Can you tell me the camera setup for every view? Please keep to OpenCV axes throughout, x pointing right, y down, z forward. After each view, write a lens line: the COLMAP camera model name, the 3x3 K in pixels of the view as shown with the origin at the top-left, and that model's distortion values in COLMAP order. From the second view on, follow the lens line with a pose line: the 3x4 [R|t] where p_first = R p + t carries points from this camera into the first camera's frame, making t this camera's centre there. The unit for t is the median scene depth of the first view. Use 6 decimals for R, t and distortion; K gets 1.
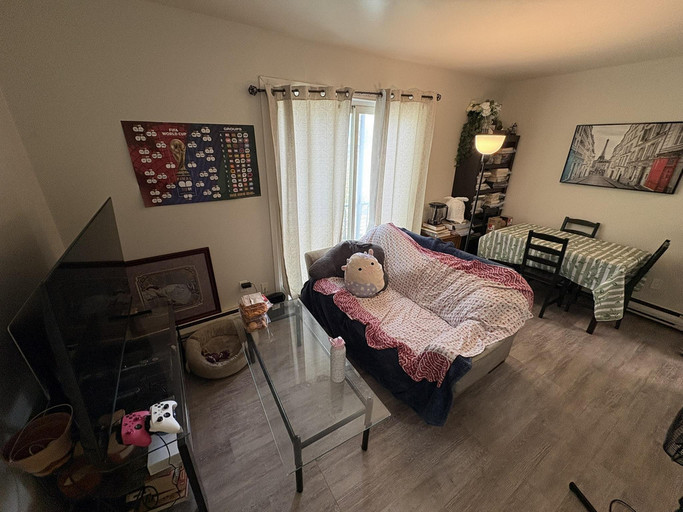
lens RADIAL K [[272.6, 0, 341.1], [0, 272.6, 255.2], [0, 0, 1]] dist [0.001512, 0.000222]
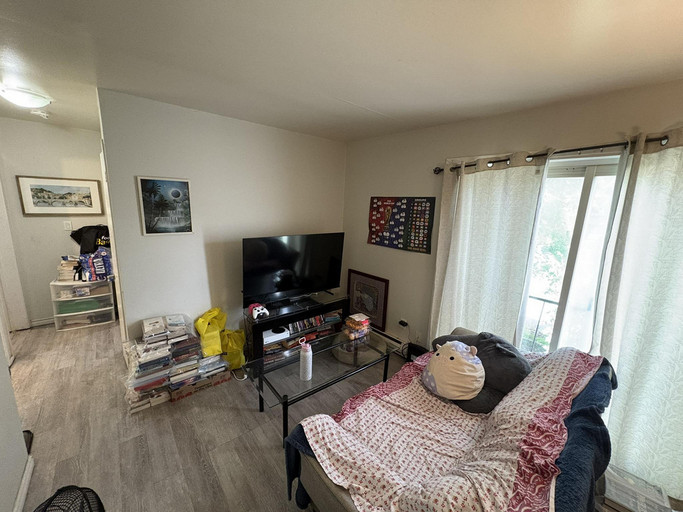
lens RADIAL K [[272.6, 0, 341.8], [0, 272.6, 255.5], [0, 0, 1]] dist [0.001512, 0.000222]
pose [[0.140695, 0.178645, -0.973802, 0.863362], [-0.418767, 0.902006, 0.104970, -0.202892], [0.897128, 0.393027, 0.201719, 0.504303]]
